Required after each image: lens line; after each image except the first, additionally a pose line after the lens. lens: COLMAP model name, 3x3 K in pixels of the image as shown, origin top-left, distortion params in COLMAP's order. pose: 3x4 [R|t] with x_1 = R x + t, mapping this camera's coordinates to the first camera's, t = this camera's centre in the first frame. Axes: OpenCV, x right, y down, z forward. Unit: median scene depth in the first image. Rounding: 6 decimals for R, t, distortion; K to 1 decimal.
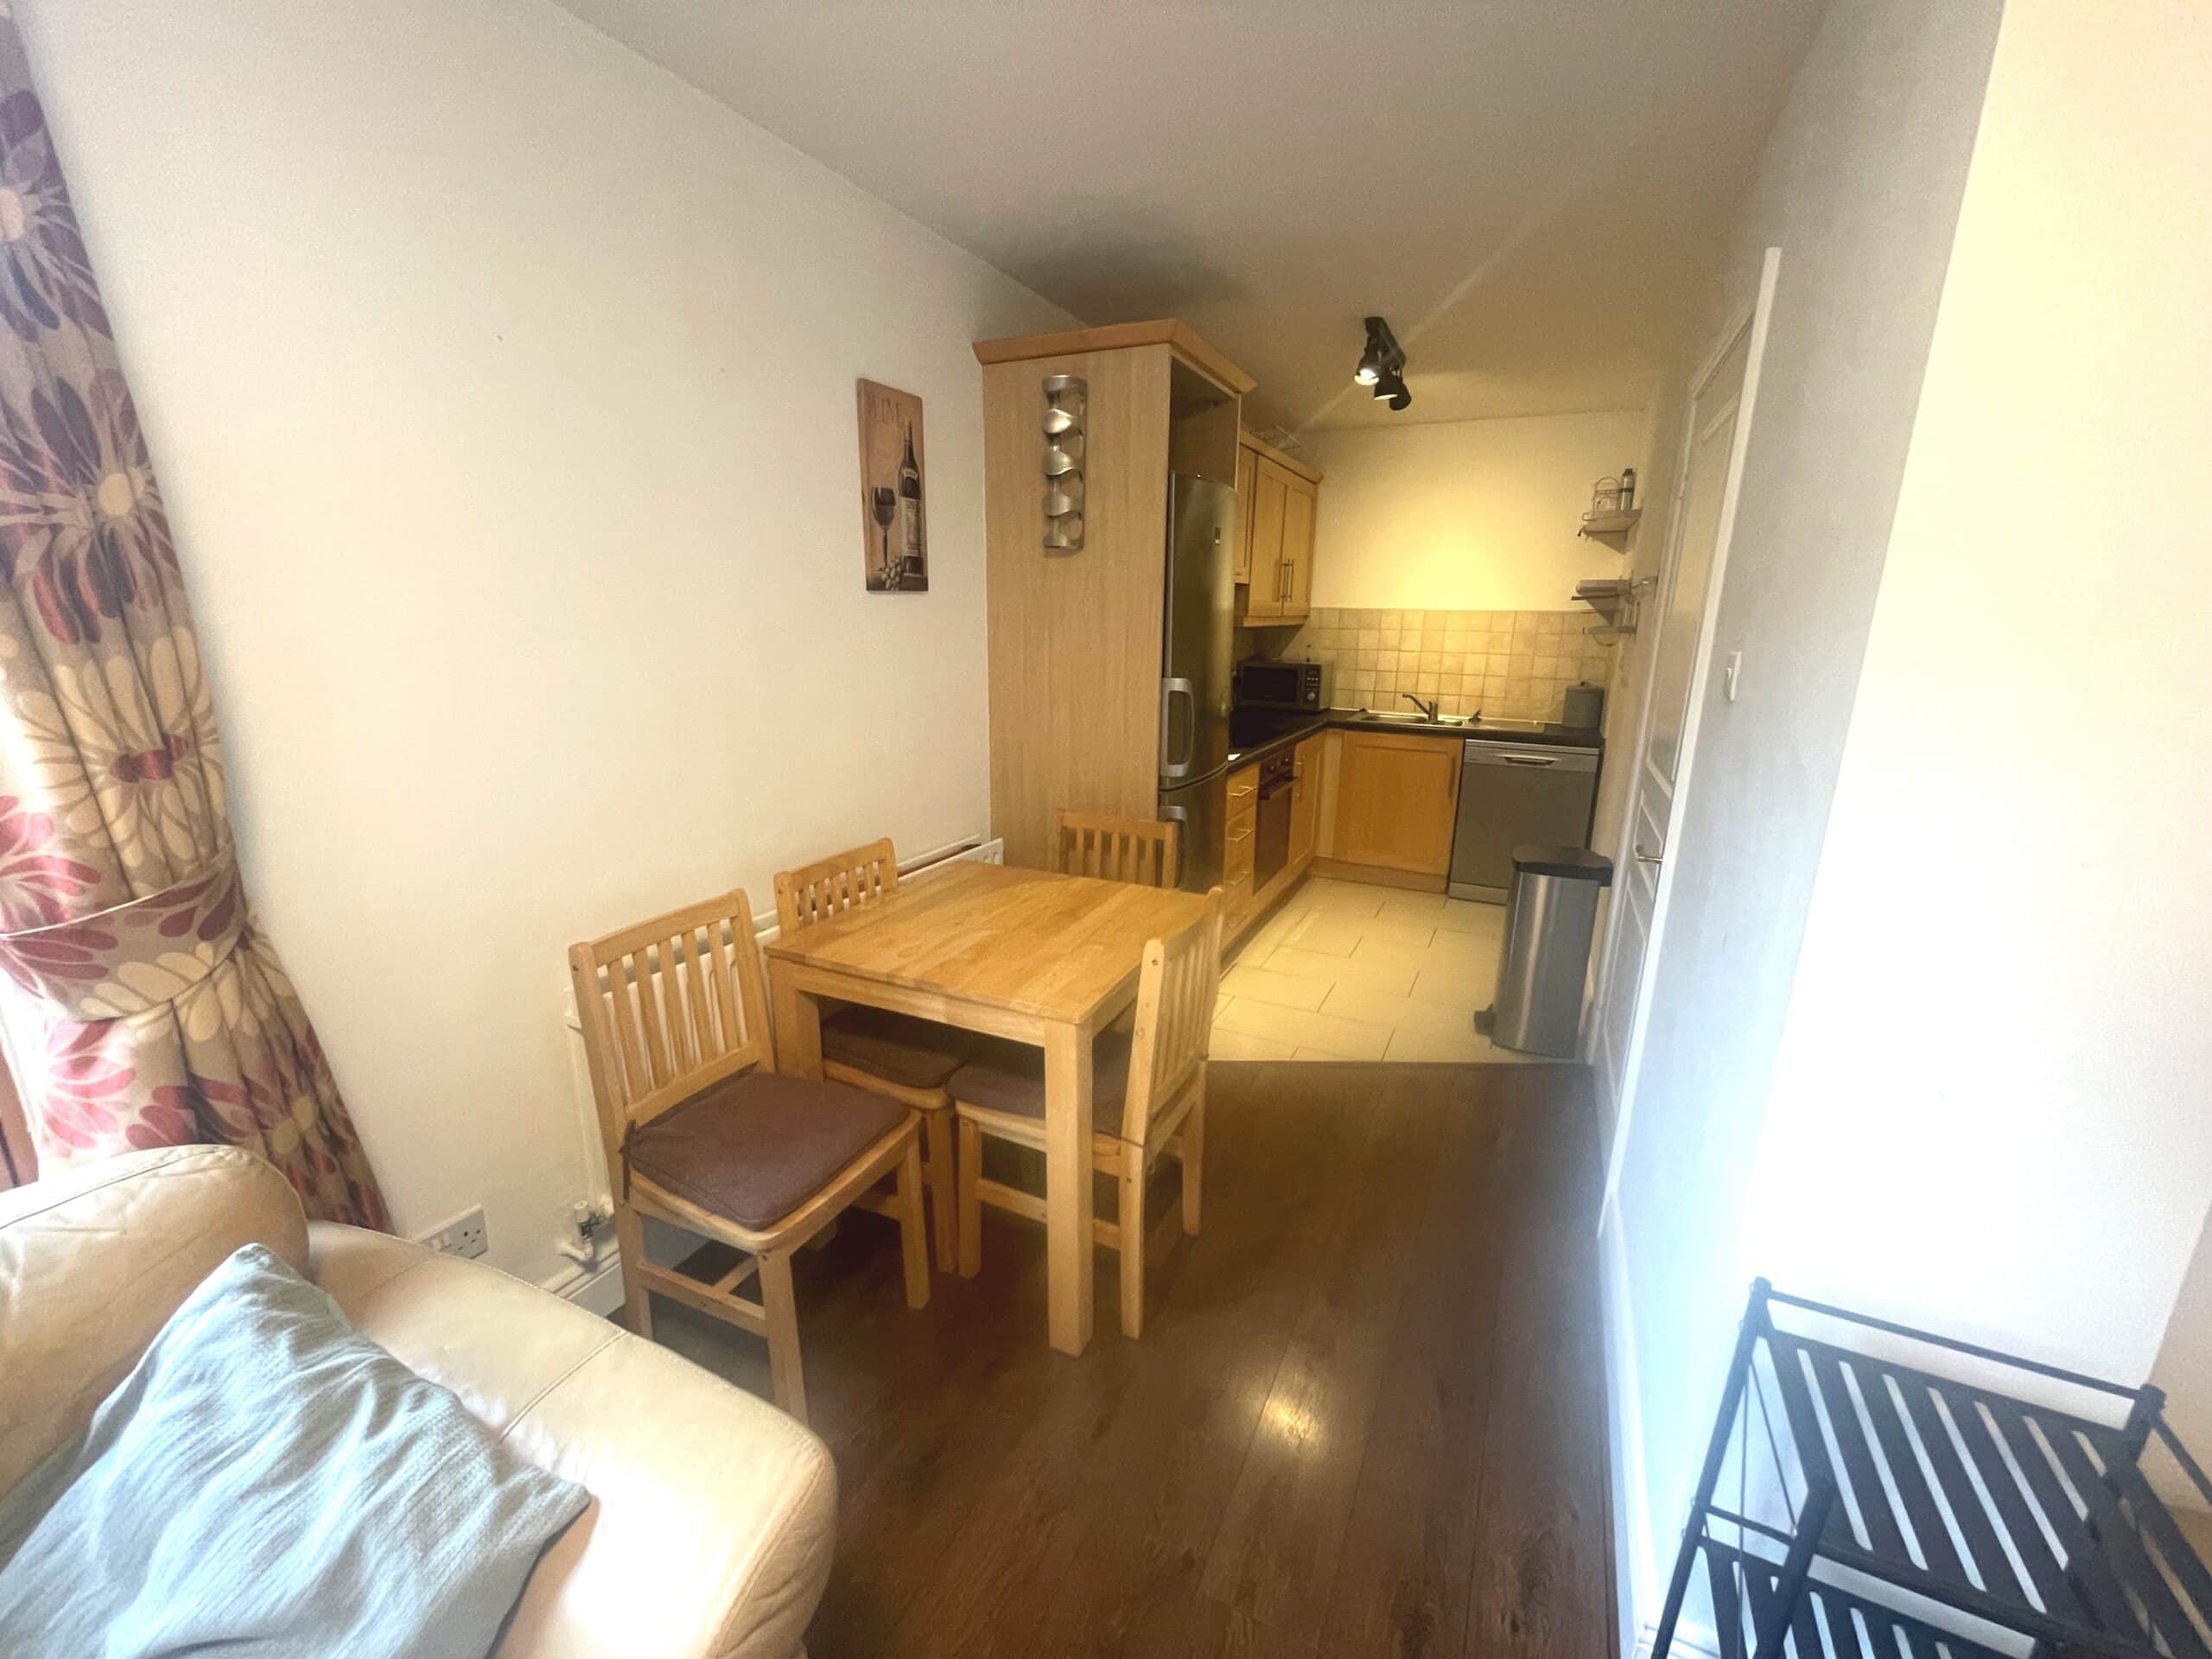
lens RADIAL K [[889.0, 0, 1108.2], [0, 889.0, 824.8], [0, 0, 1]] dist [-0.008974, -0.000252]
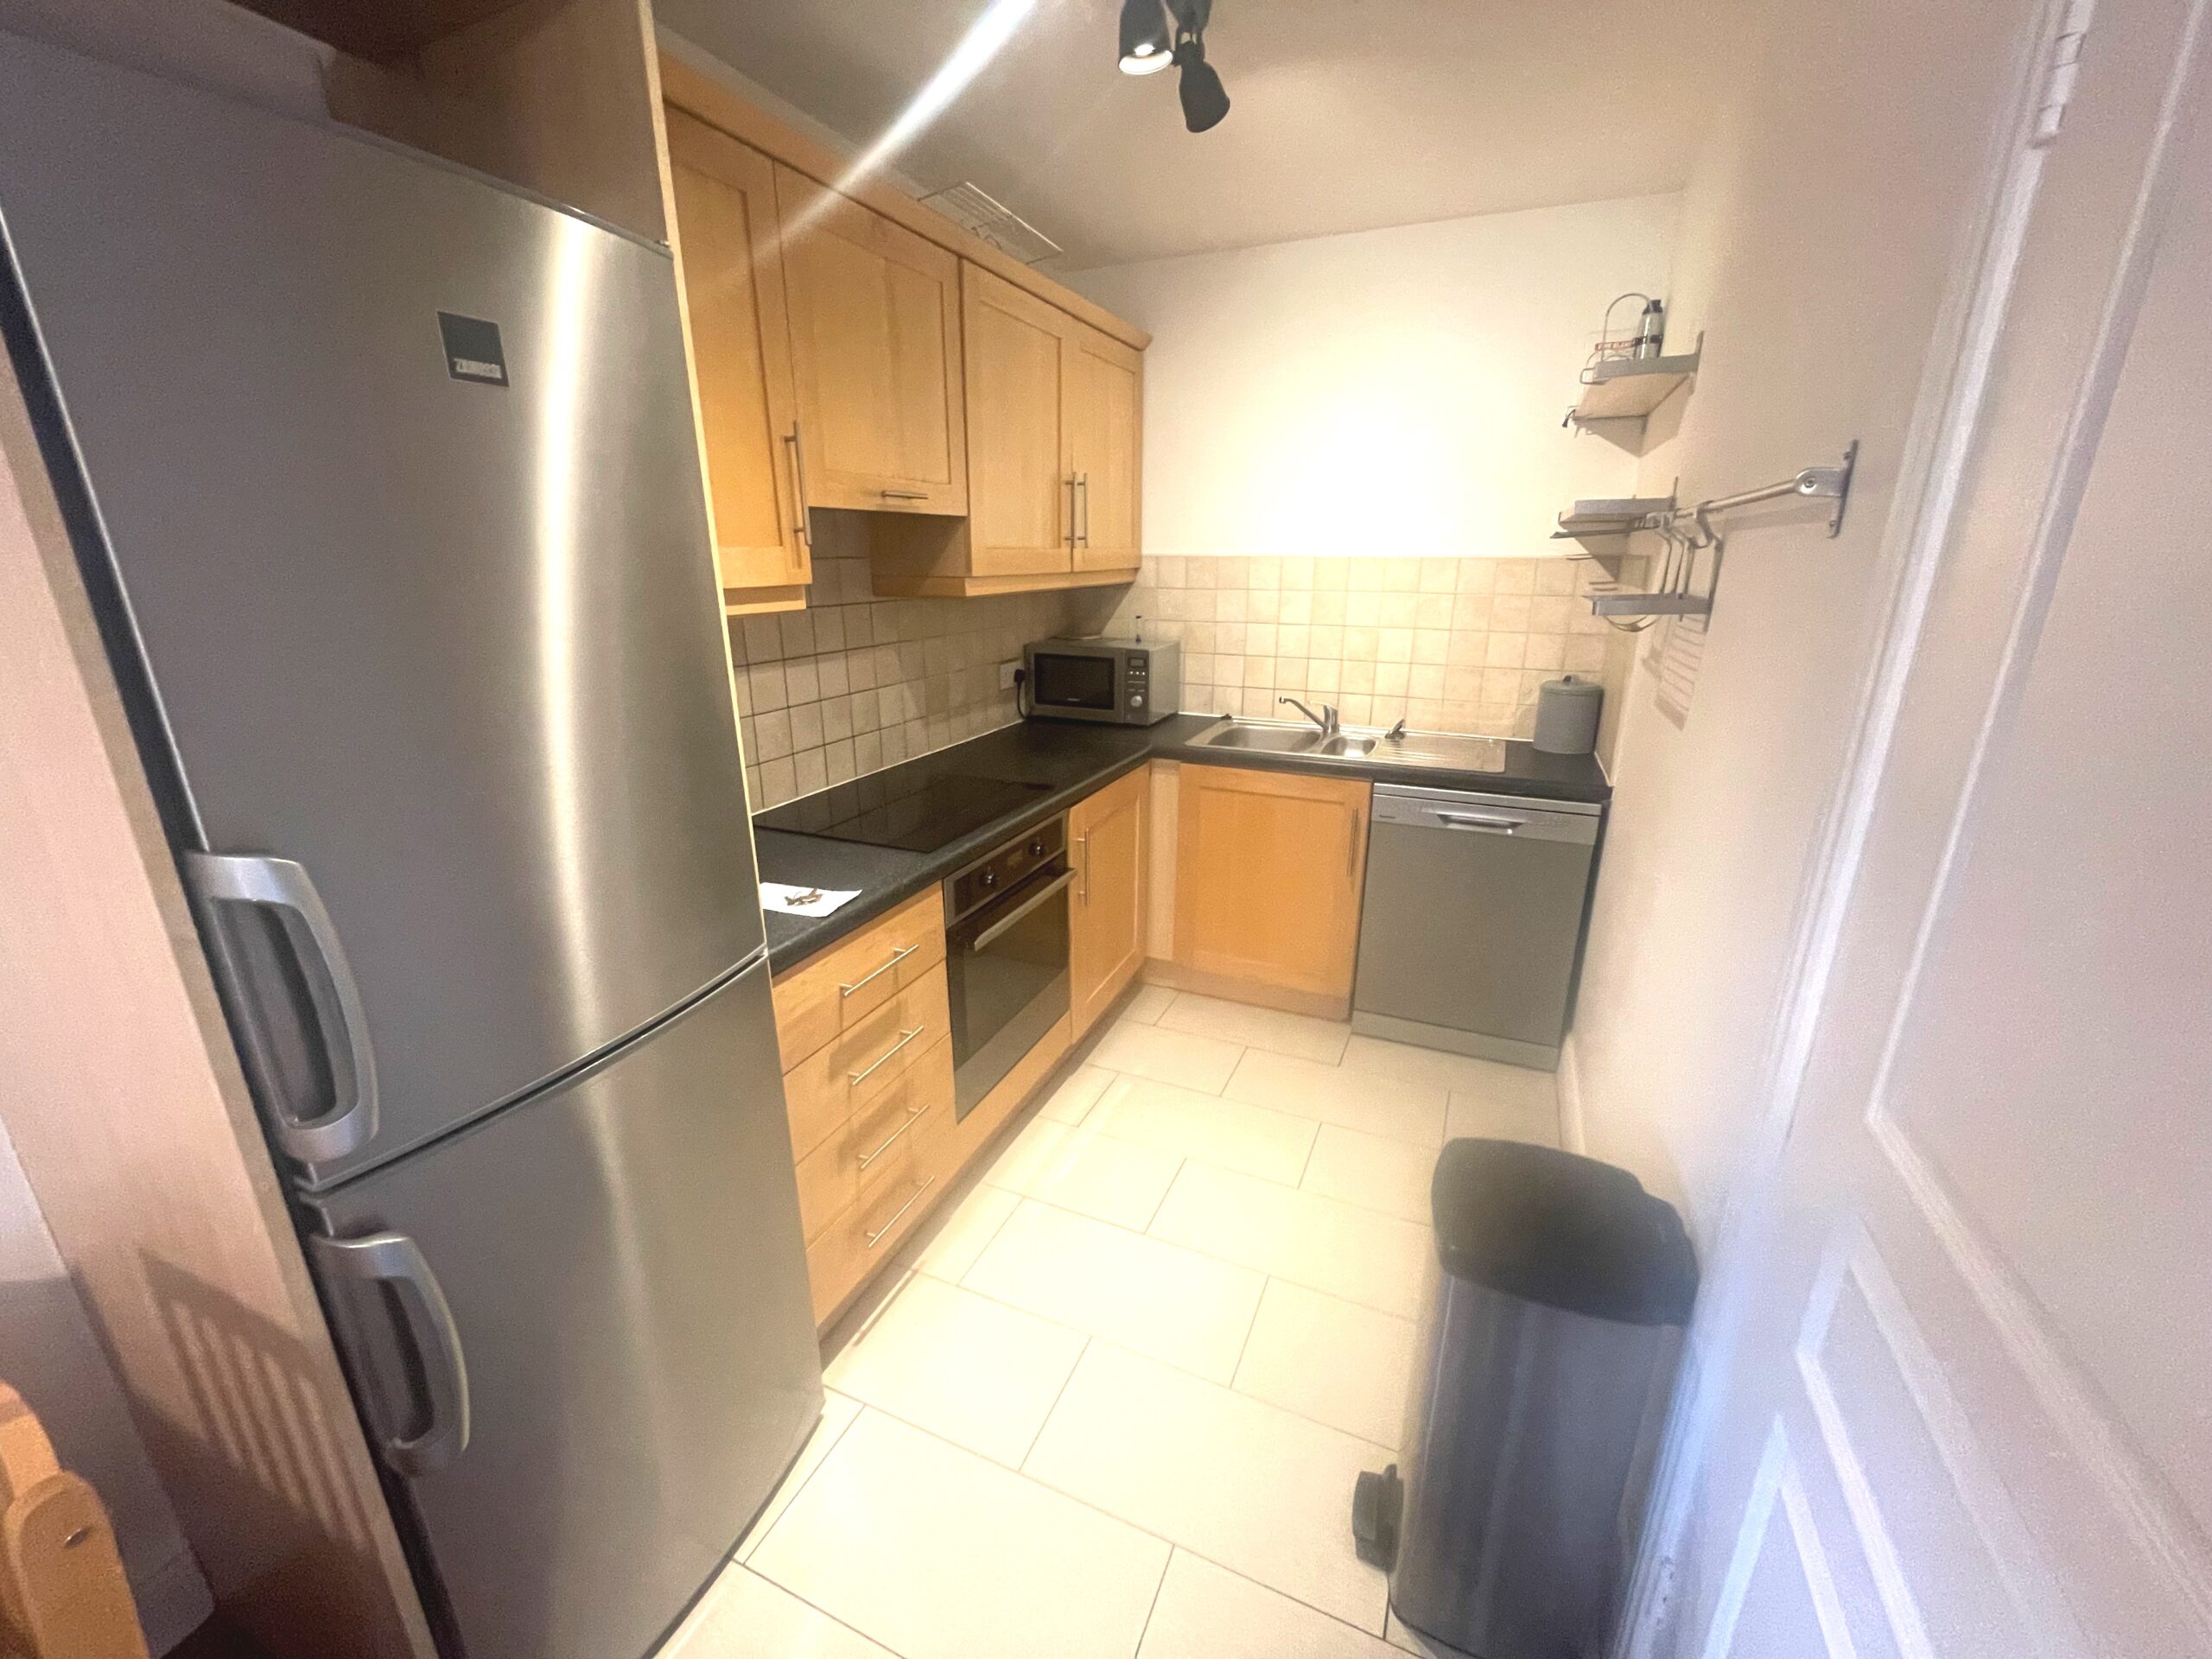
lens RADIAL K [[889.0, 0, 1108.2], [0, 889.0, 824.8], [0, 0, 1]] dist [-0.008974, -0.000252]
pose [[0.998706, -0.027351, 0.042864, 0.193657], [0.024674, 0.997785, 0.061776, -0.104945], [-0.044458, -0.060639, 0.997169, 0.405344]]
